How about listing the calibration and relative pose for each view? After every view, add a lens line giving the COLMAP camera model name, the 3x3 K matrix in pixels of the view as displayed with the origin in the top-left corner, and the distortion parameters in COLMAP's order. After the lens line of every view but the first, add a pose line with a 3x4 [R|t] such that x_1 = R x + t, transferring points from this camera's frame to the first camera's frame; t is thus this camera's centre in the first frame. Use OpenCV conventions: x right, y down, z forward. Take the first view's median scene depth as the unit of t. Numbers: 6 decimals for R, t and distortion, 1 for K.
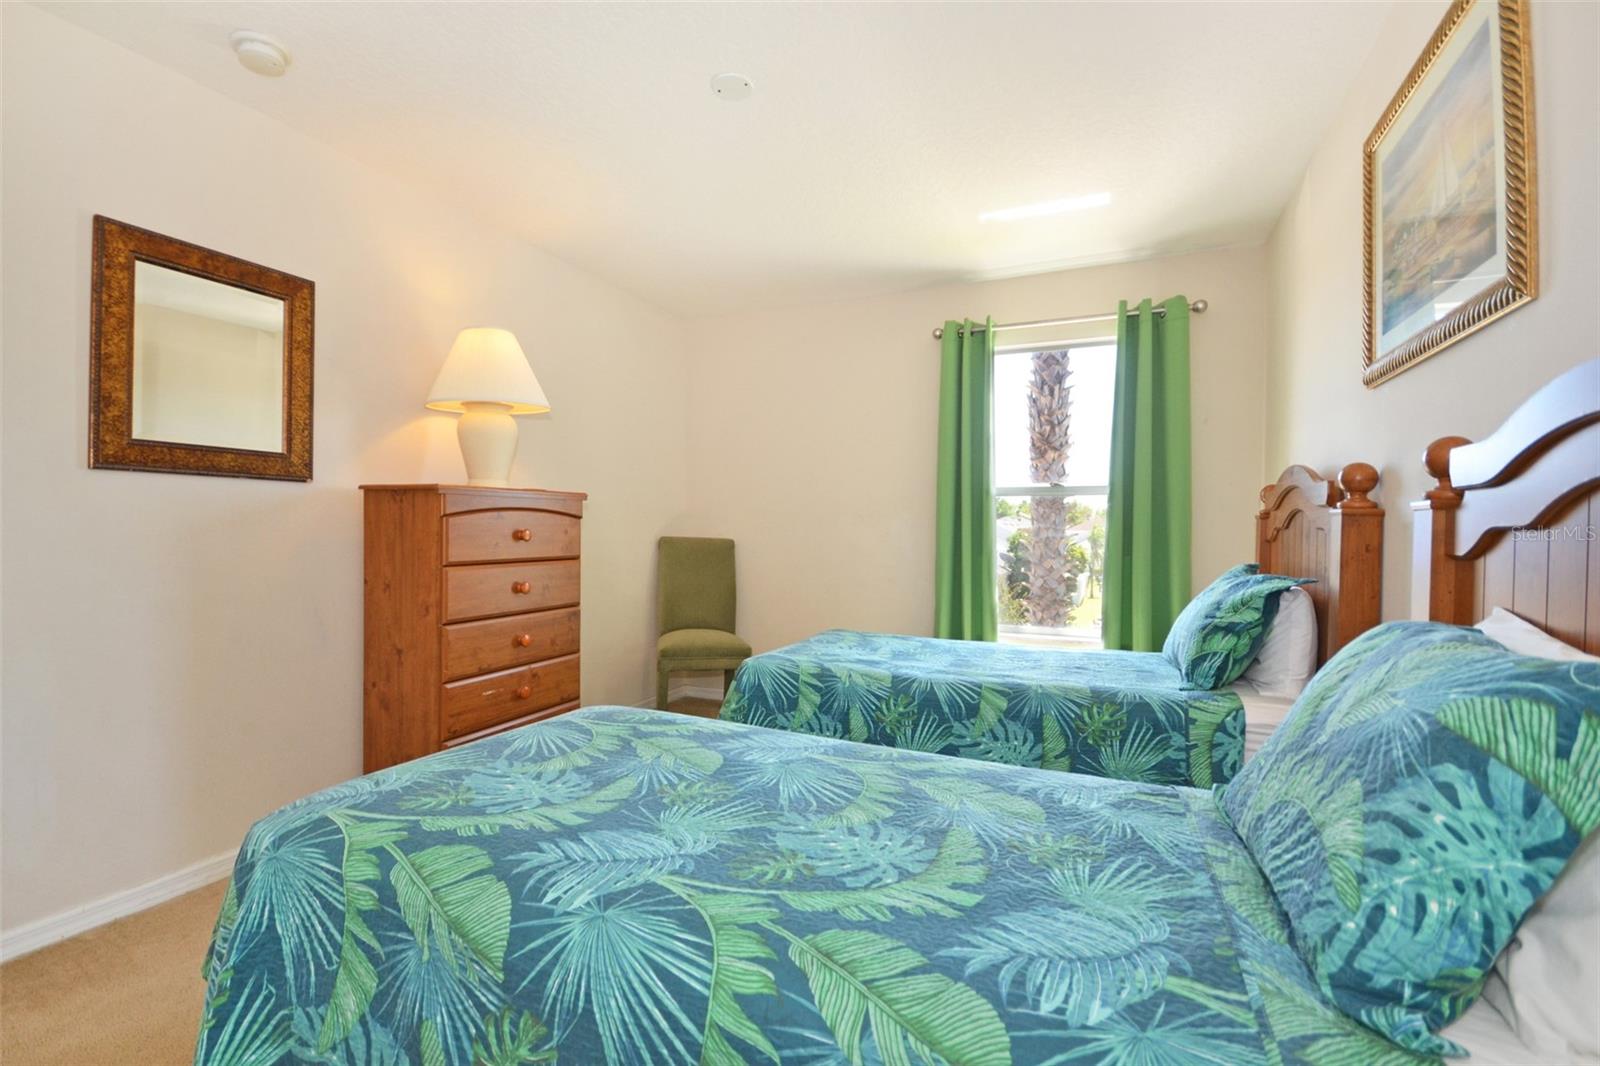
lens RADIAL K [[692.8, 0, 794.5], [0, 692.8, 533.2], [0, 0, 1]] dist [-0.000803, 0.000300]
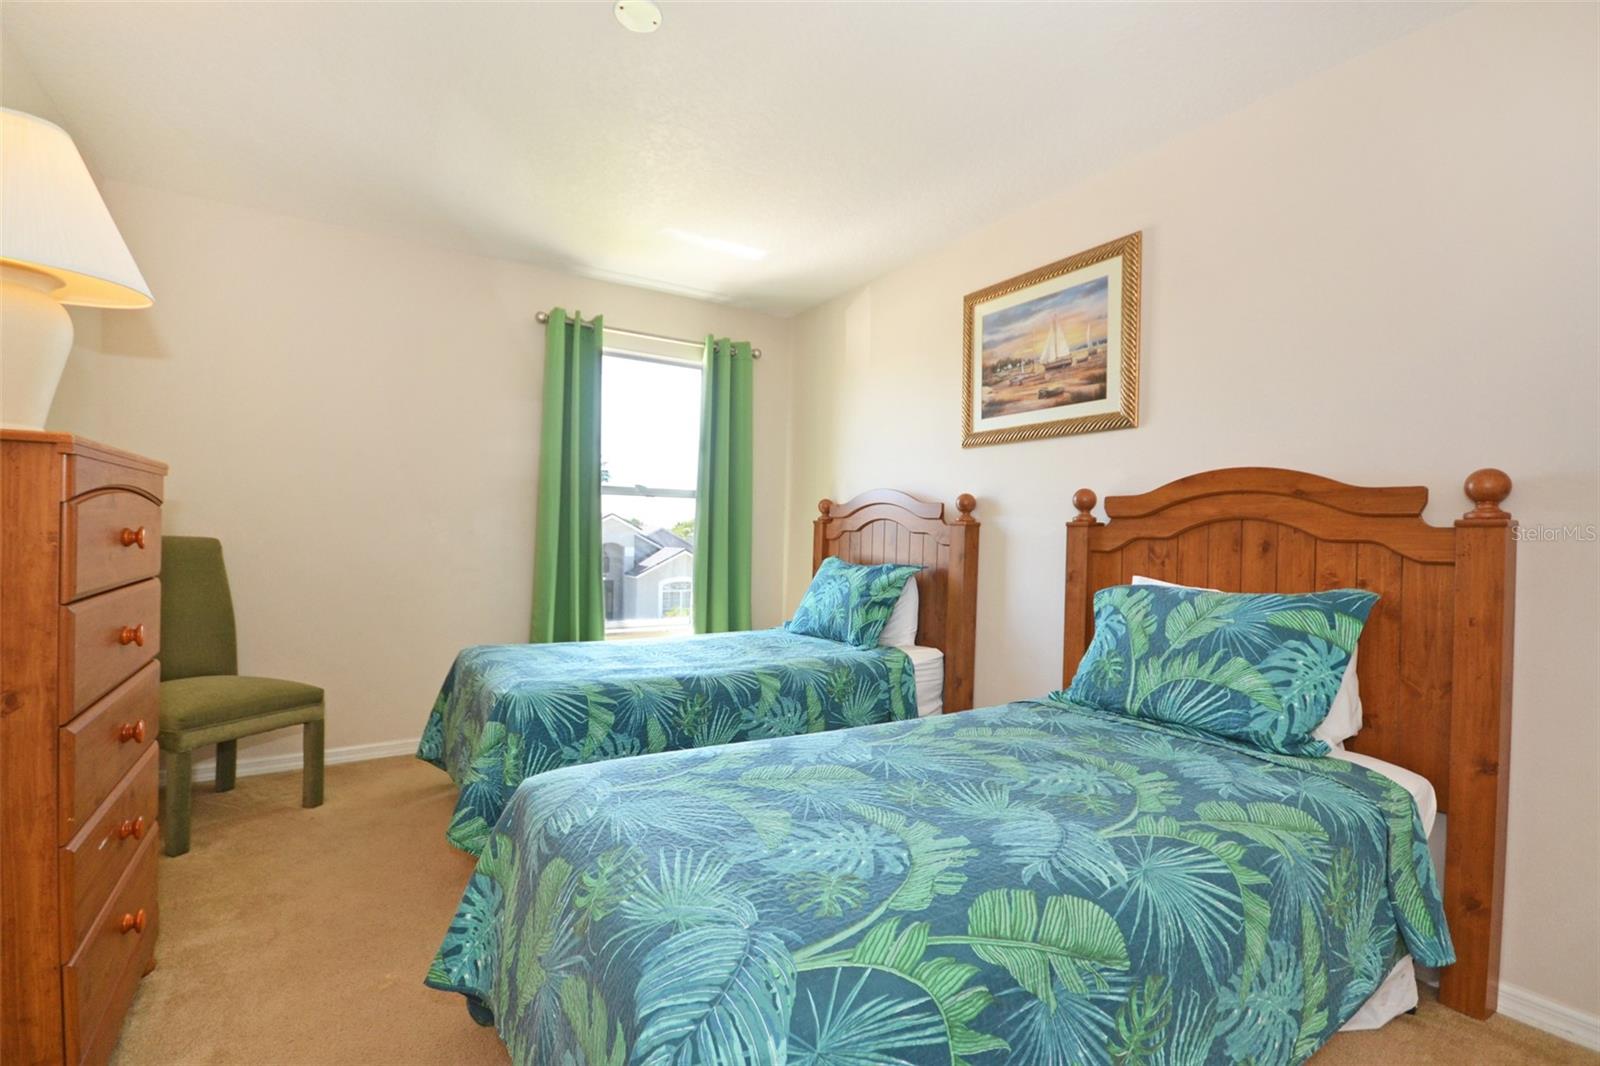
lens RADIAL K [[692.8, 0, 795.5], [0, 692.8, 535.4], [0, 0, 1]] dist [-0.000803, 0.000300]
pose [[0.575705, 0.001476, 0.817656, -0.947093], [-0.012216, 0.999902, 0.006796, -0.012476], [-0.817566, -0.013901, 0.575666, 0.483573]]
